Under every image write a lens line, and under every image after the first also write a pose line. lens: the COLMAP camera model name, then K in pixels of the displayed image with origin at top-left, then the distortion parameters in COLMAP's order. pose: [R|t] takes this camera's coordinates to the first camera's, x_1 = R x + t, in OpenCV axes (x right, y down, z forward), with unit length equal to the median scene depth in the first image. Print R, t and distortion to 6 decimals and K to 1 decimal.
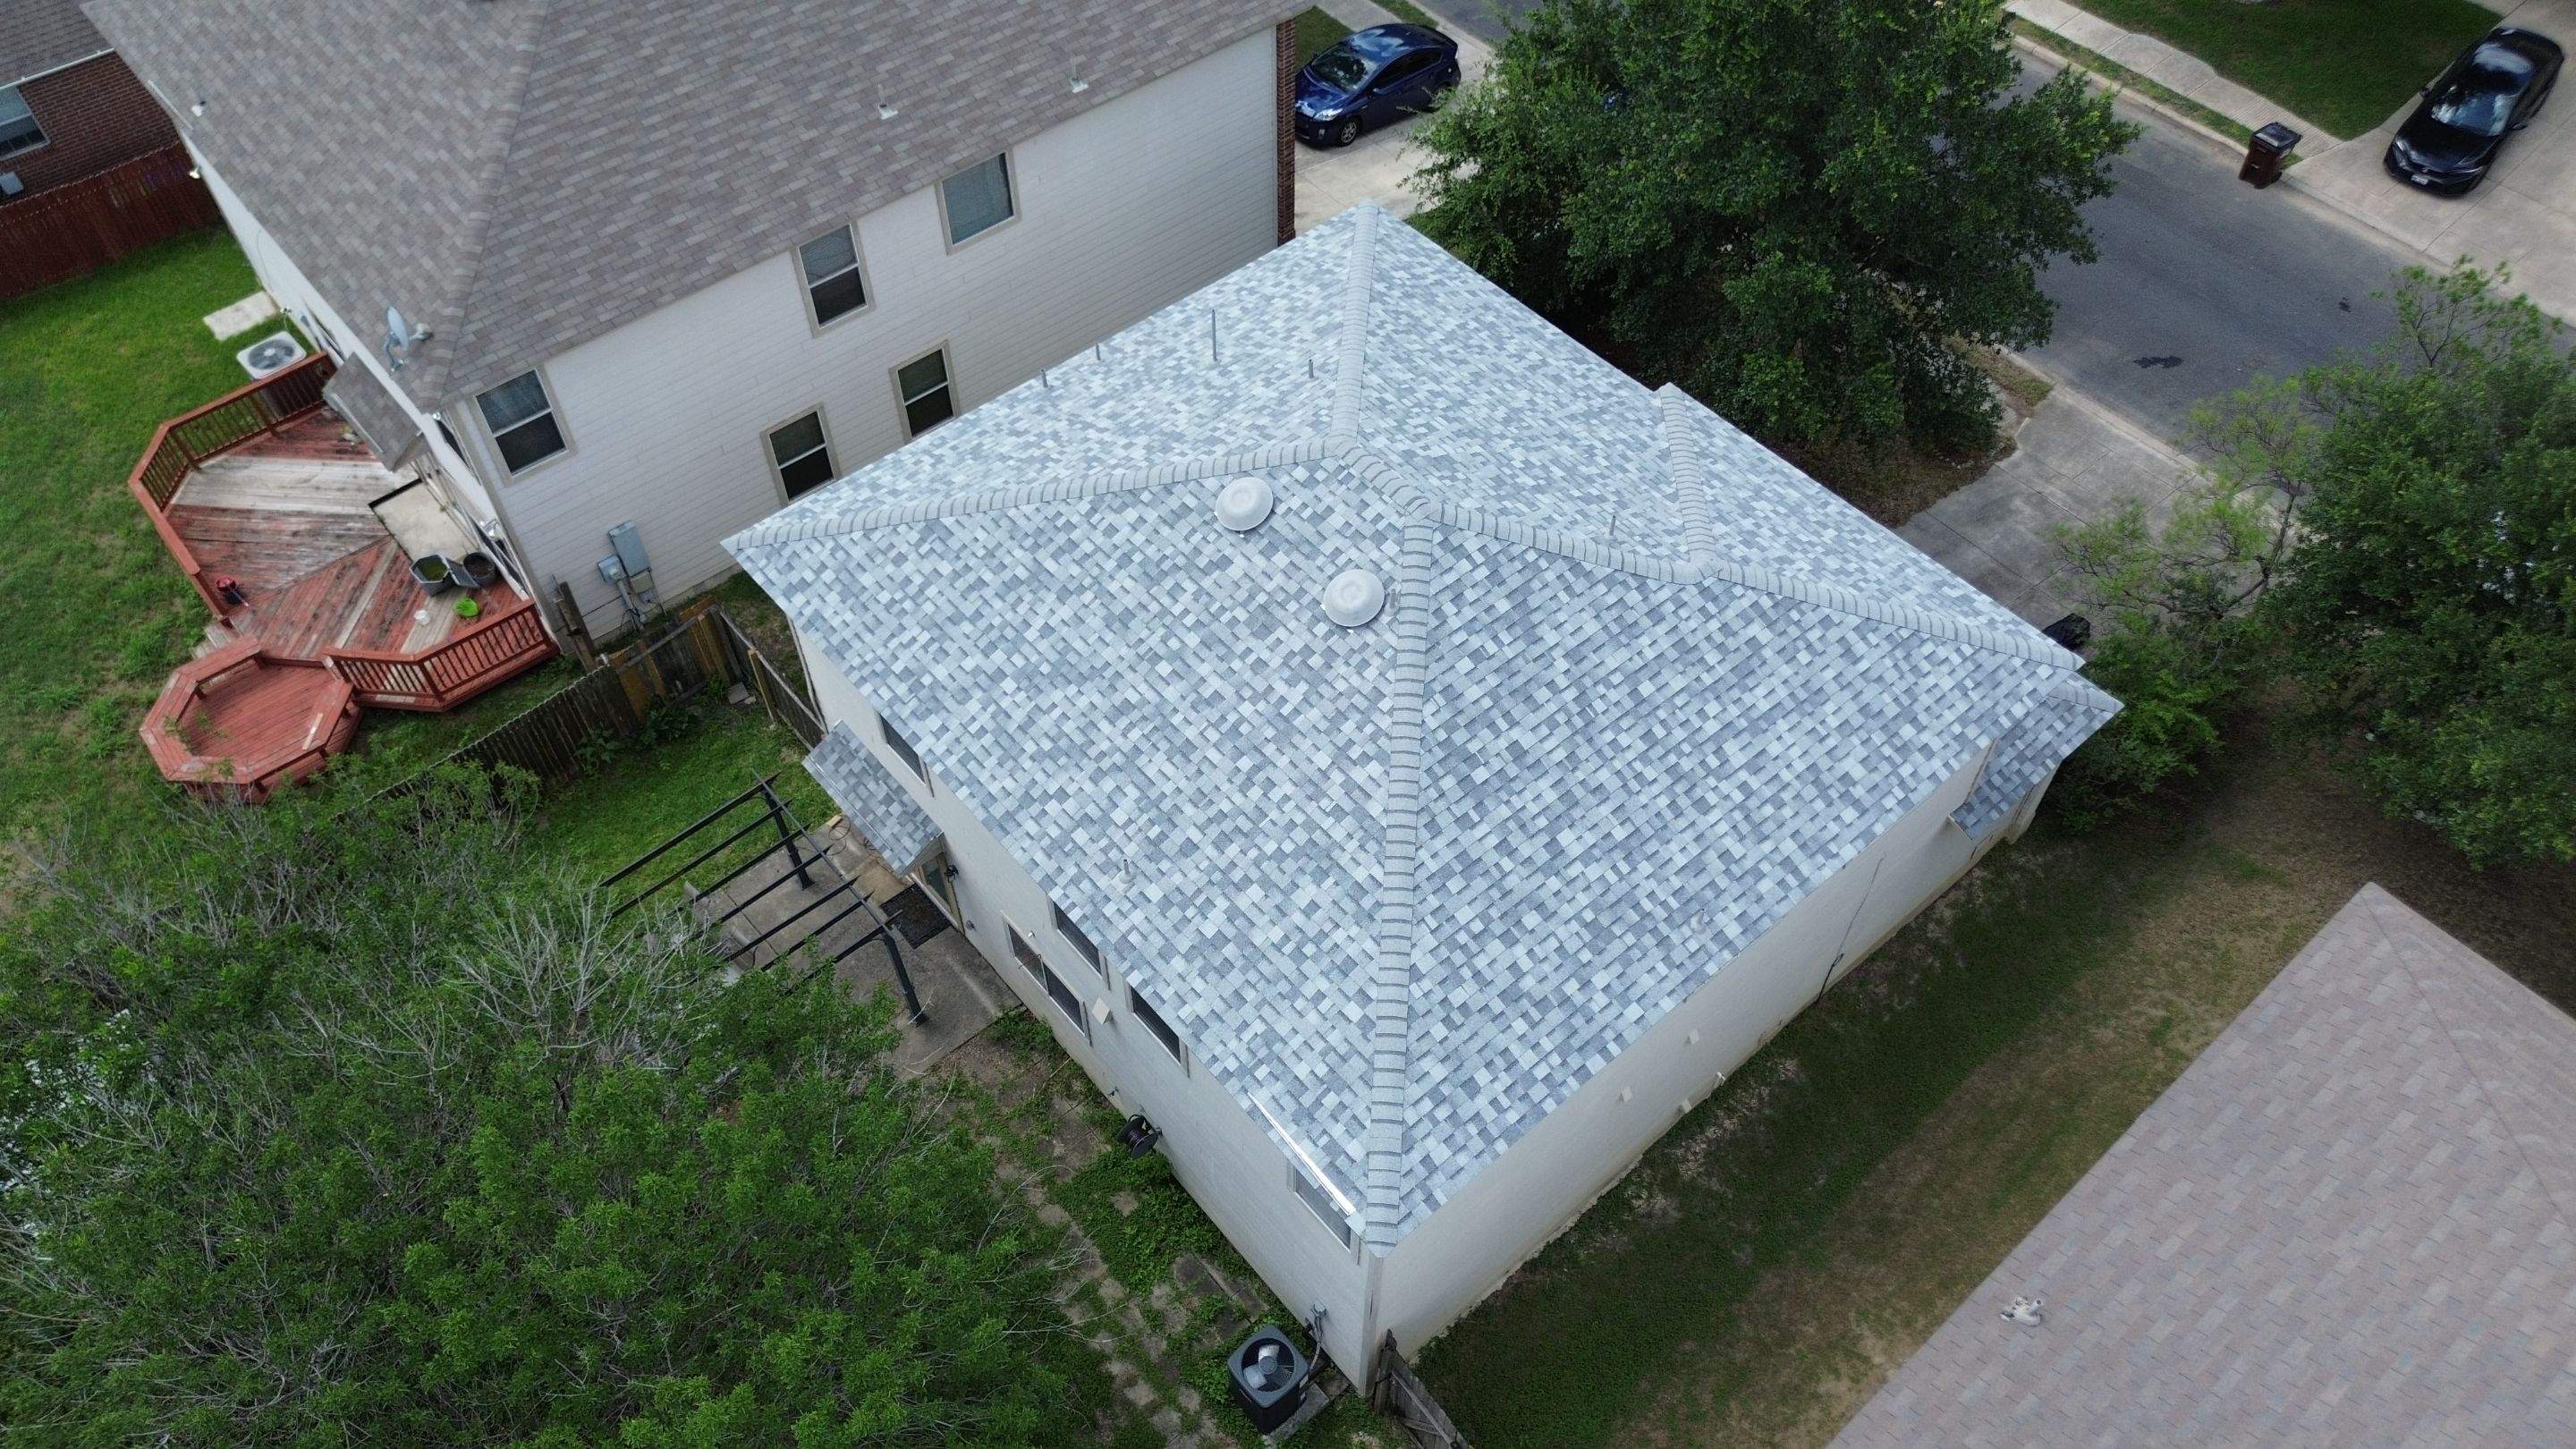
lens RADIAL K [[1817.3, 0, 1294.2], [0, 1817.3, 718.7], [0, 0, 1]] dist [0.156383, -0.257304]
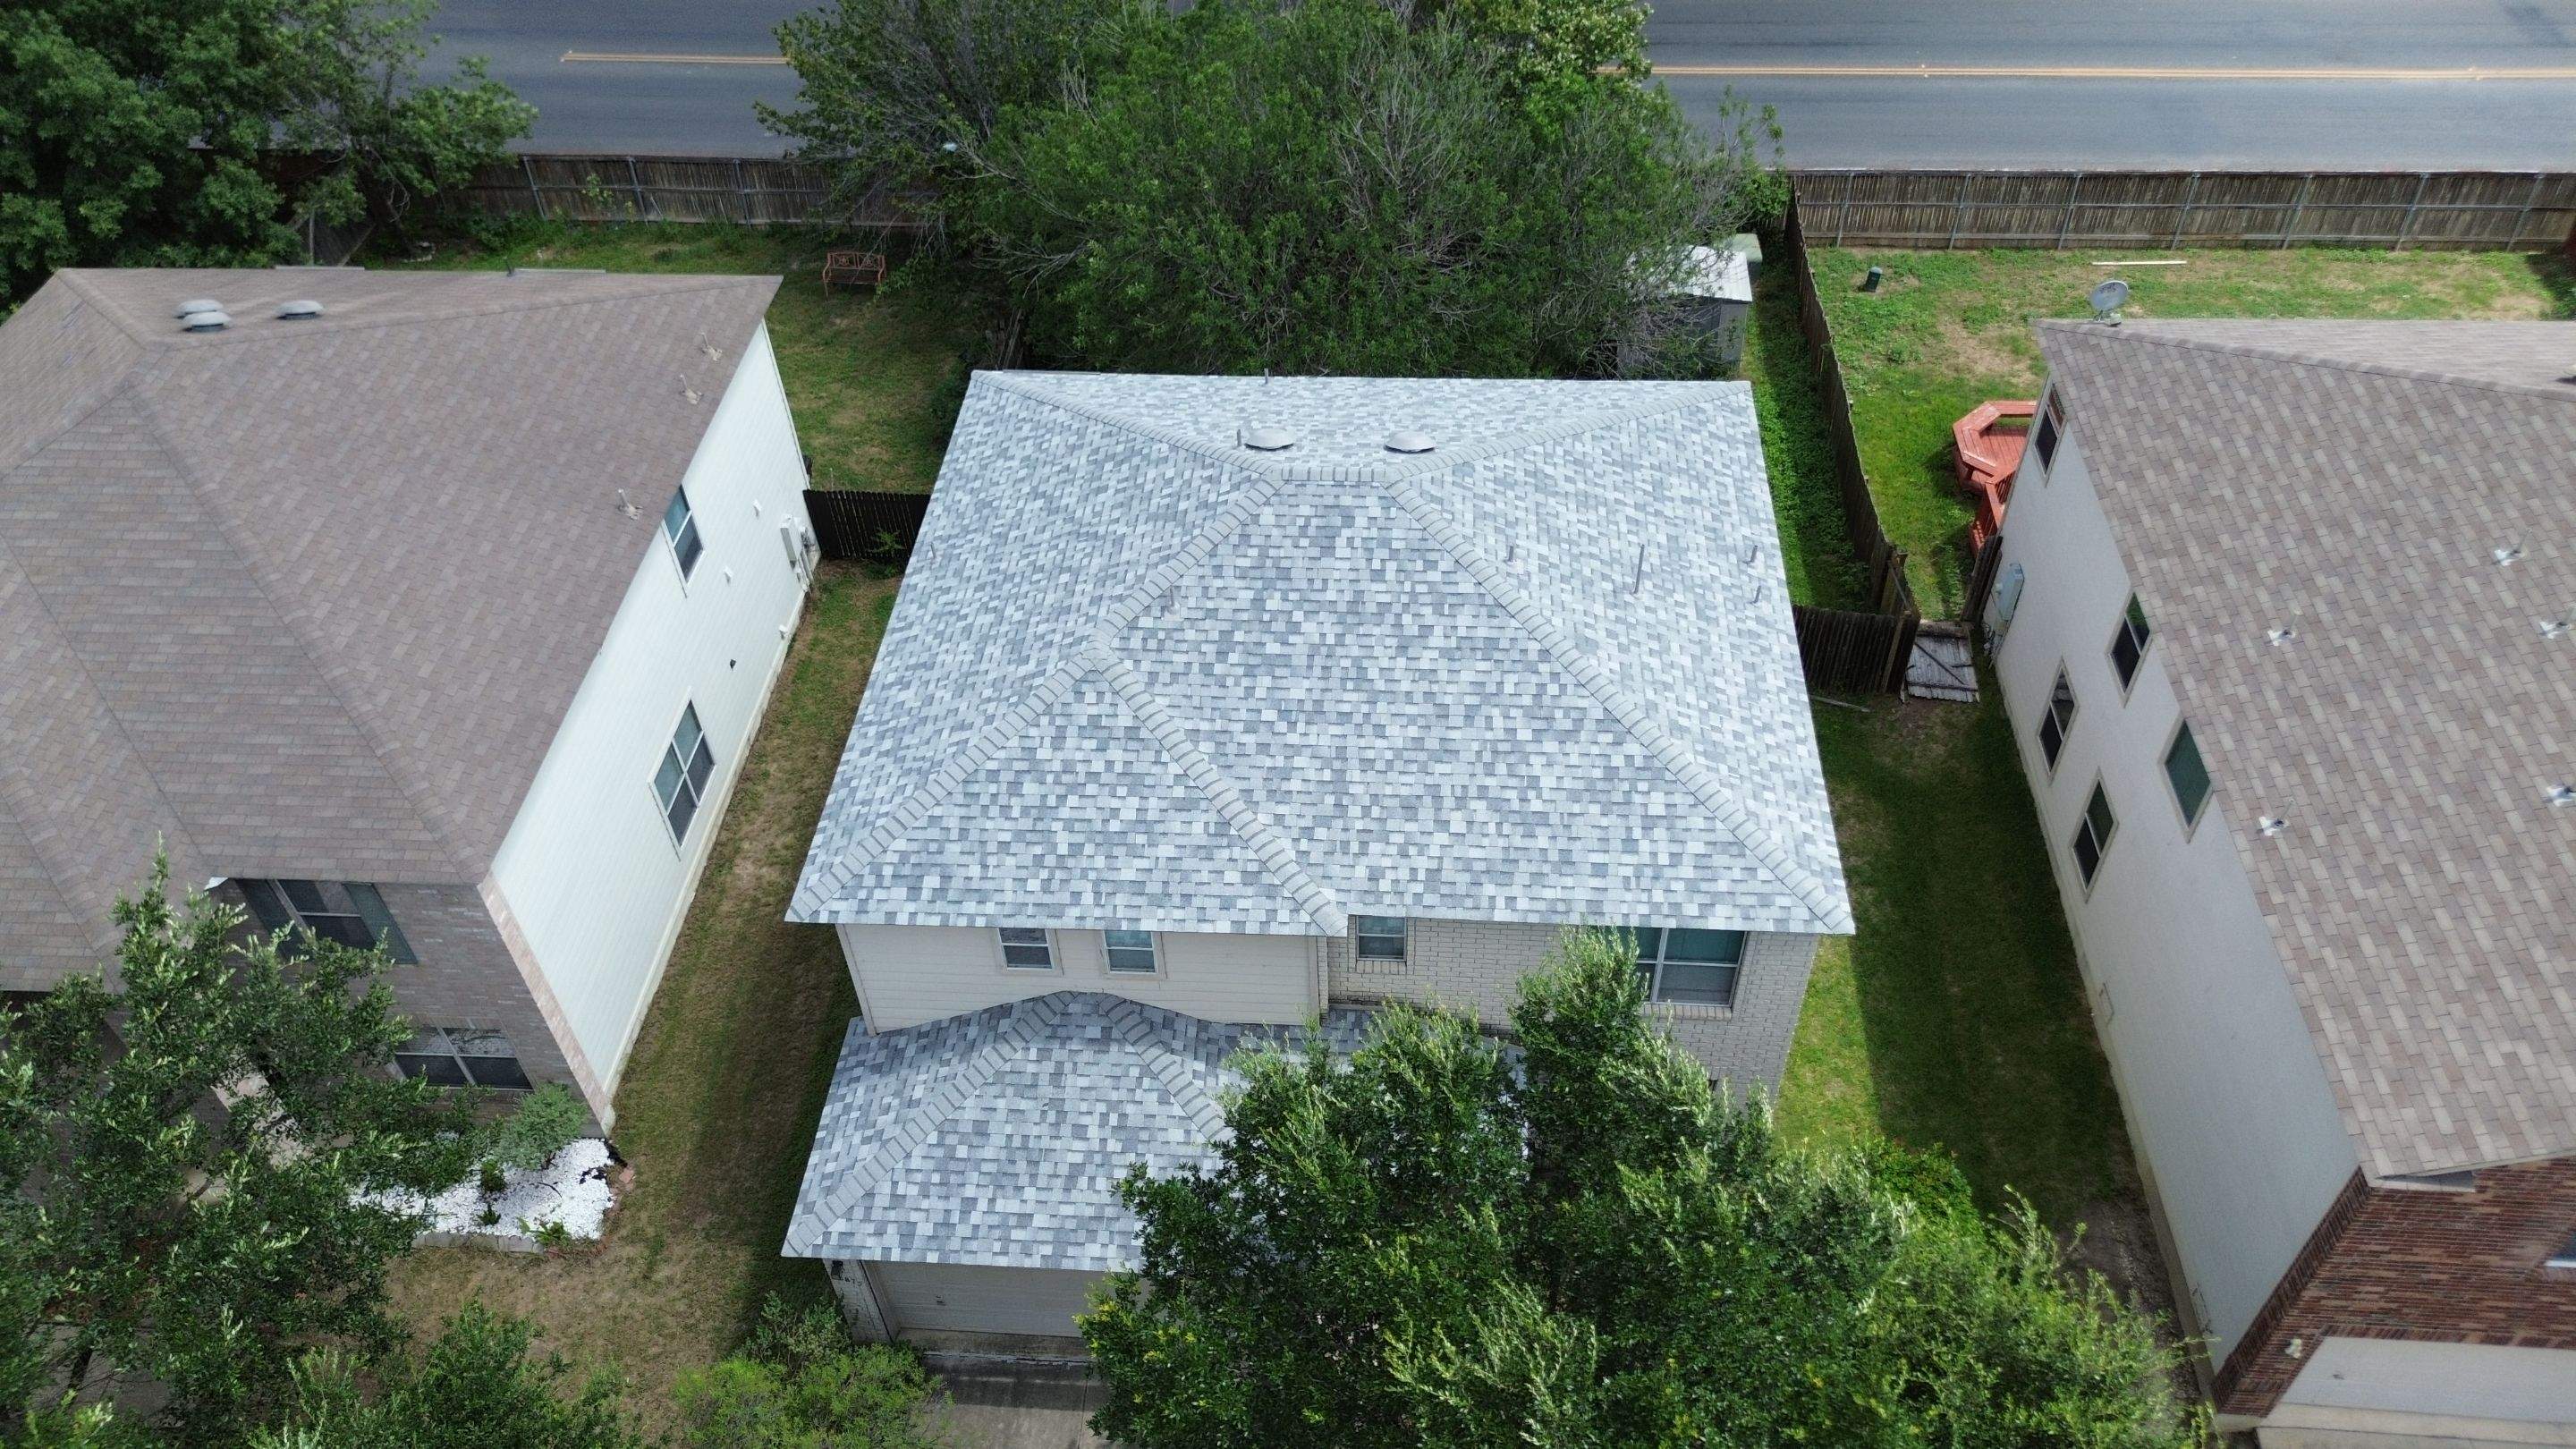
lens RADIAL K [[1819.8, 0, 1297.0], [0, 1819.8, 719.9], [0, 0, 1]] dist [0.191455, -0.490884]
pose [[-0.702505, 0.510898, -0.495450, 0.725461], [-0.539244, 0.072198, 0.839049, -1.094029], [0.464439, 0.856604, 0.224779, 0.884135]]
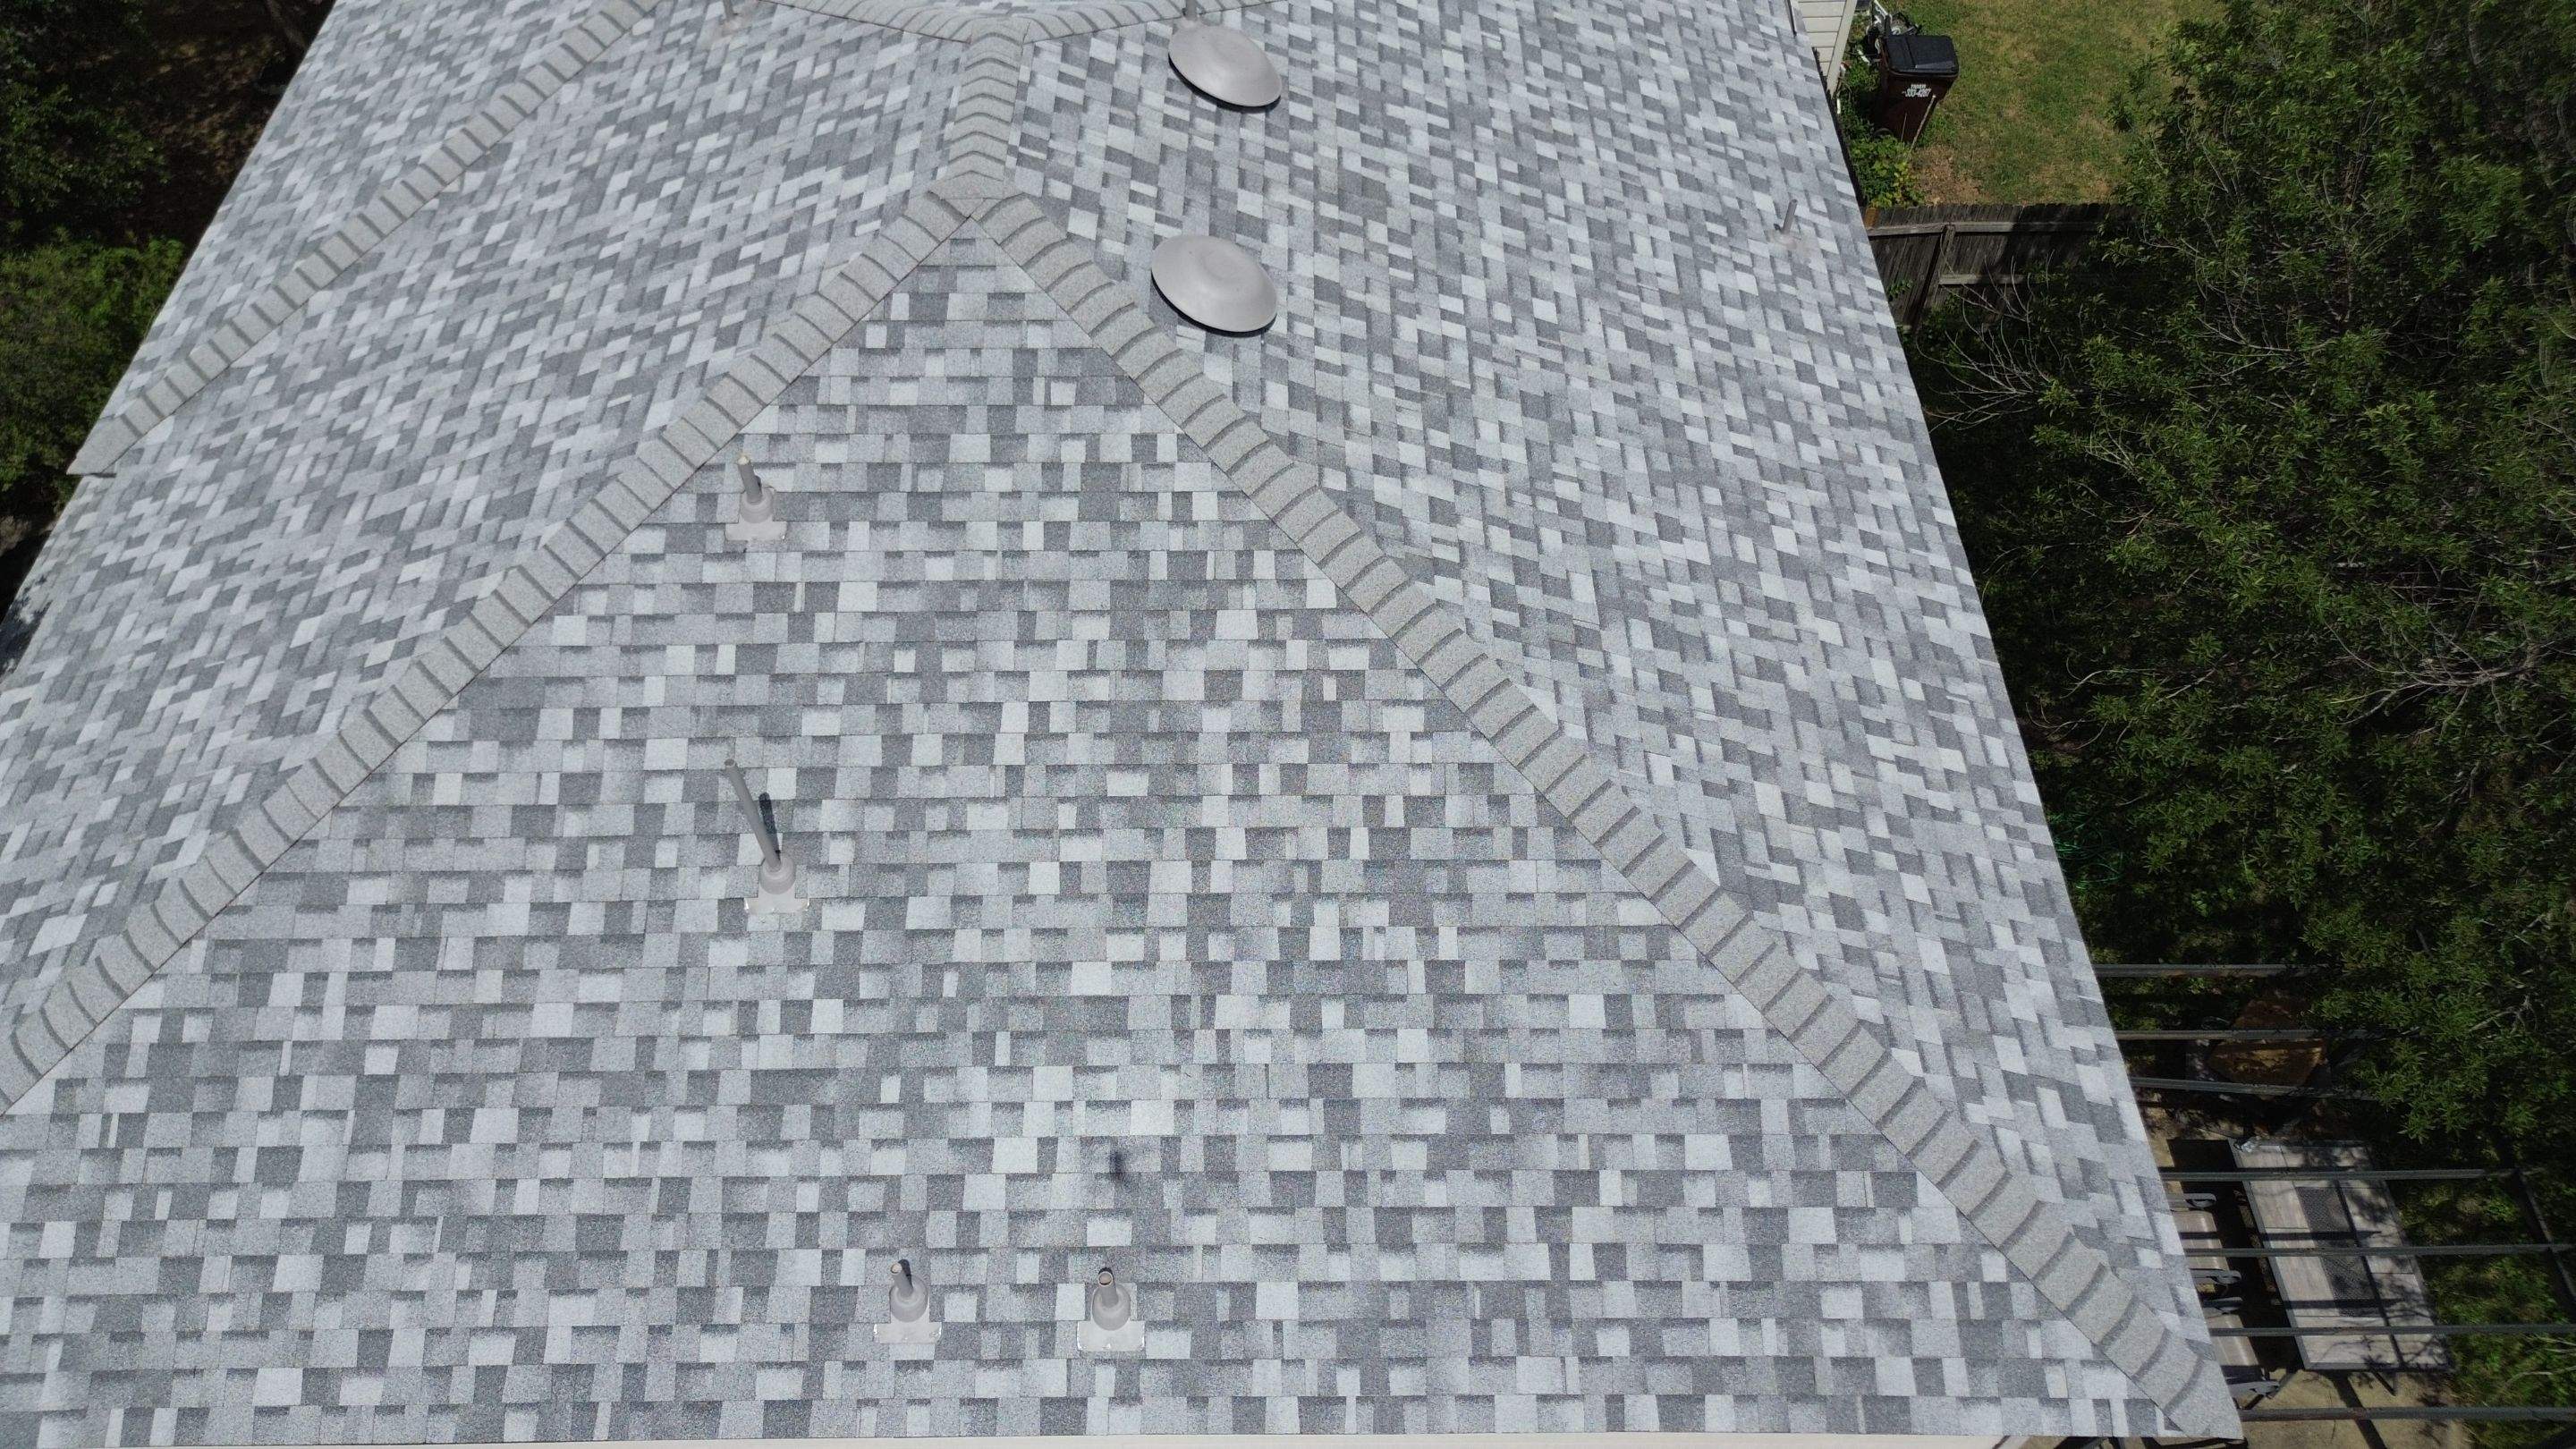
lens RADIAL K [[1818.5, 0, 1291.7], [0, 1818.5, 725.3], [0, 0, 1]] dist [0.070732, -0.074423]
pose [[-0.758961, -0.512507, 0.401640, -0.286480], [0.514152, -0.093219, 0.852618, -0.517358], [-0.399532, 0.853608, 0.334256, 0.969727]]
